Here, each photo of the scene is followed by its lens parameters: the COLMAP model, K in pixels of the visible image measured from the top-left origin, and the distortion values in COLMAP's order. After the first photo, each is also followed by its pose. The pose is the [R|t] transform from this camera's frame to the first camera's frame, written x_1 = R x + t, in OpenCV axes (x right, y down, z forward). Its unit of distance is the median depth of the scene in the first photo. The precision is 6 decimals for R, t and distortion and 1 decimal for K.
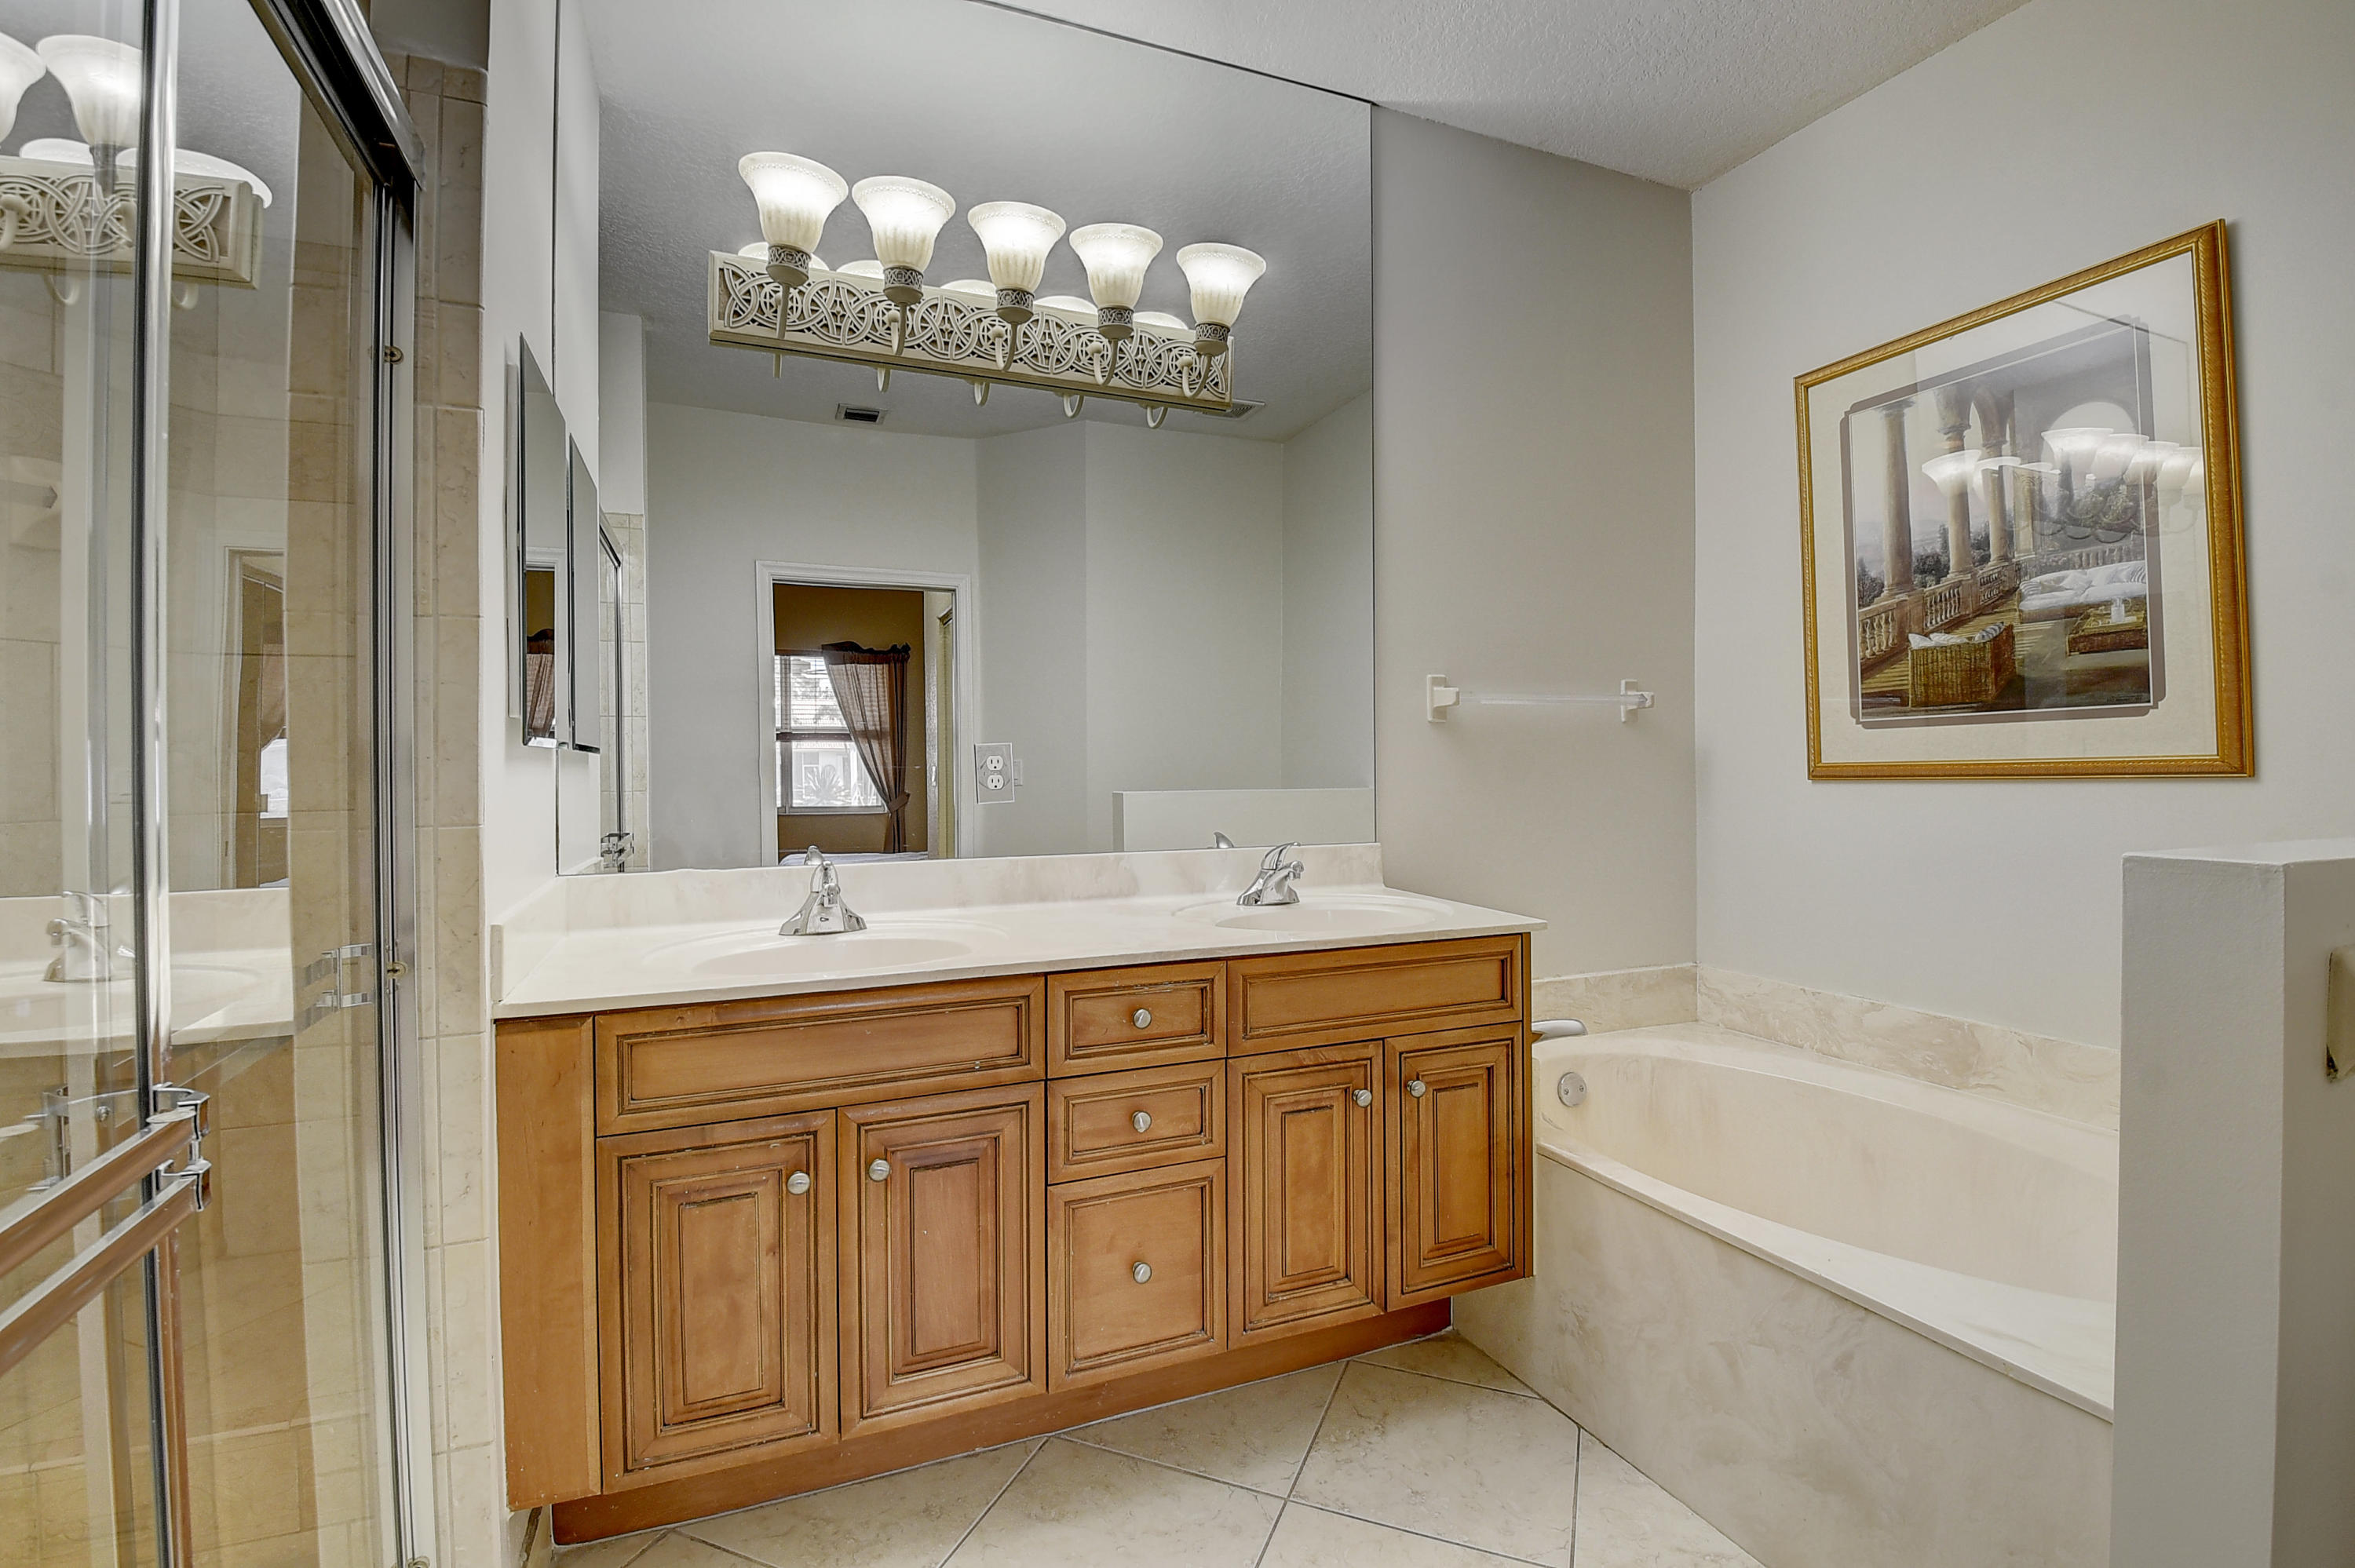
lens RADIAL K [[1061.6, 0, 1178.1], [0, 1061.6, 766.0], [0, 0, 1]] dist [0.002263, -0.015148]
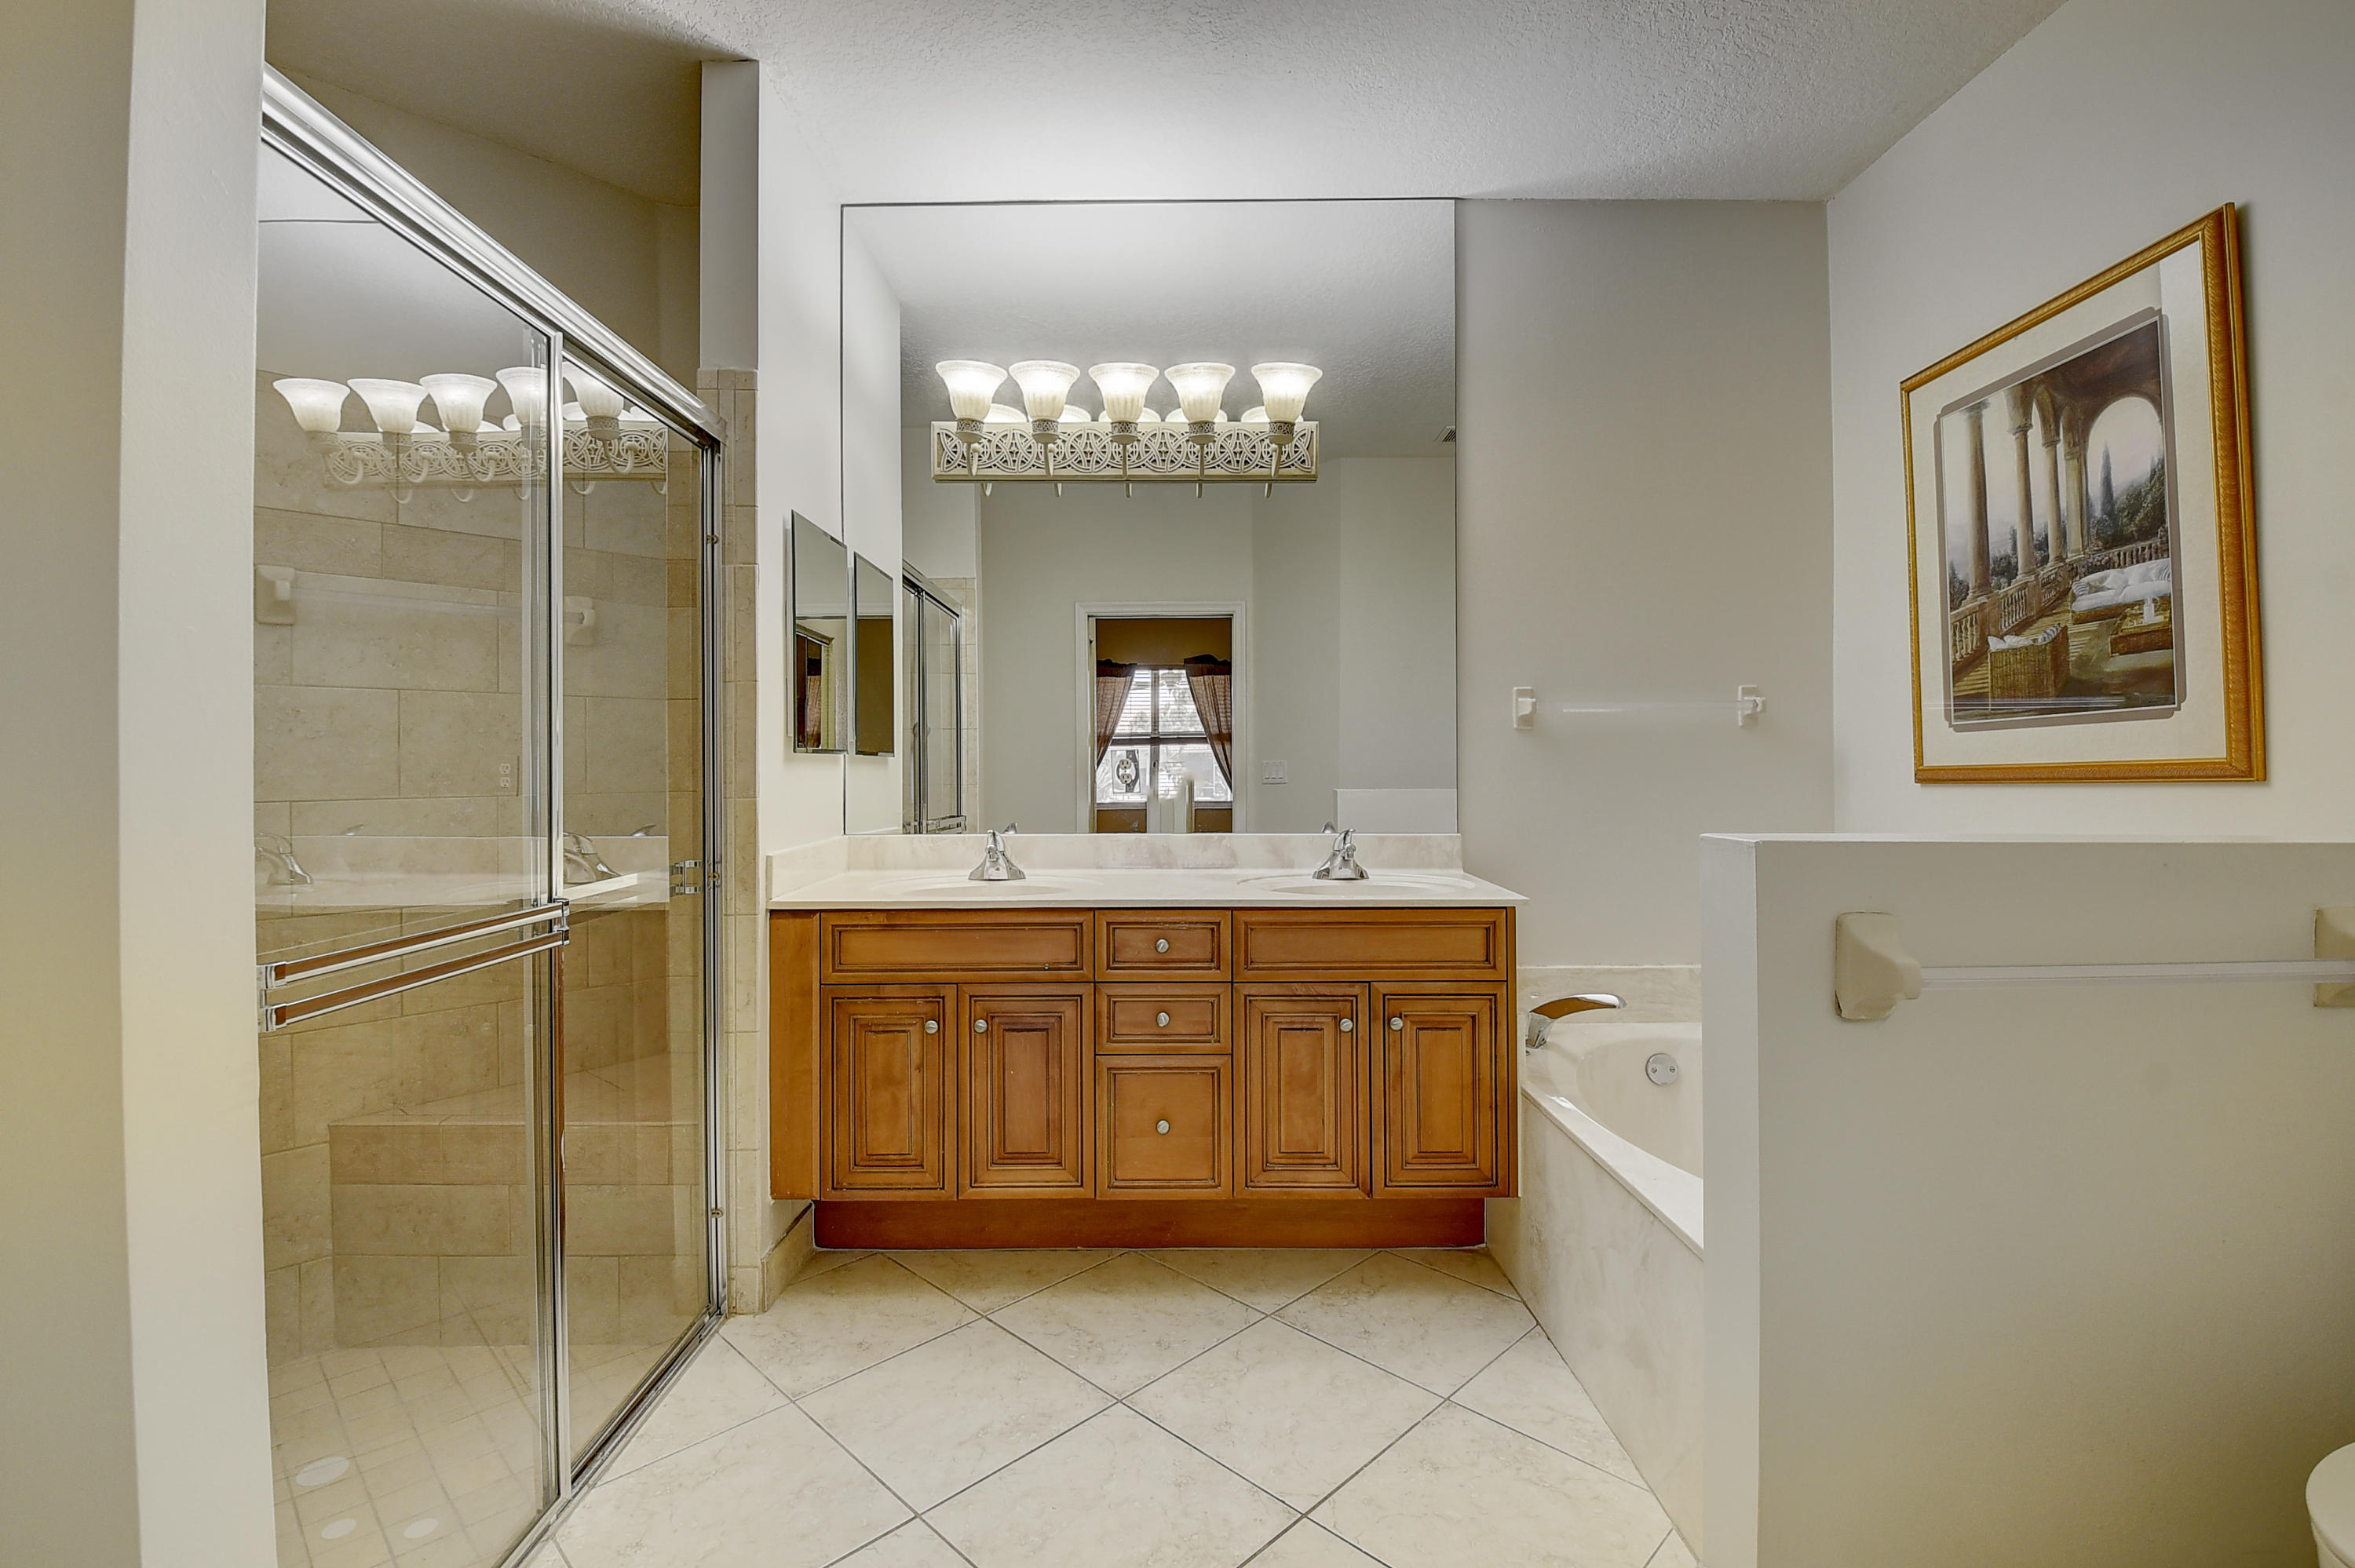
lens RADIAL K [[1061.6, 0, 1183.0], [0, 1061.6, 765.8], [0, 0, 1]] dist [0.002263, -0.015148]
pose [[0.924435, 0.003423, -0.381324, 0.457383], [-0.003836, 0.999993, -0.000322, -0.000007], [0.381321, 0.001760, 0.924441, -0.250937]]
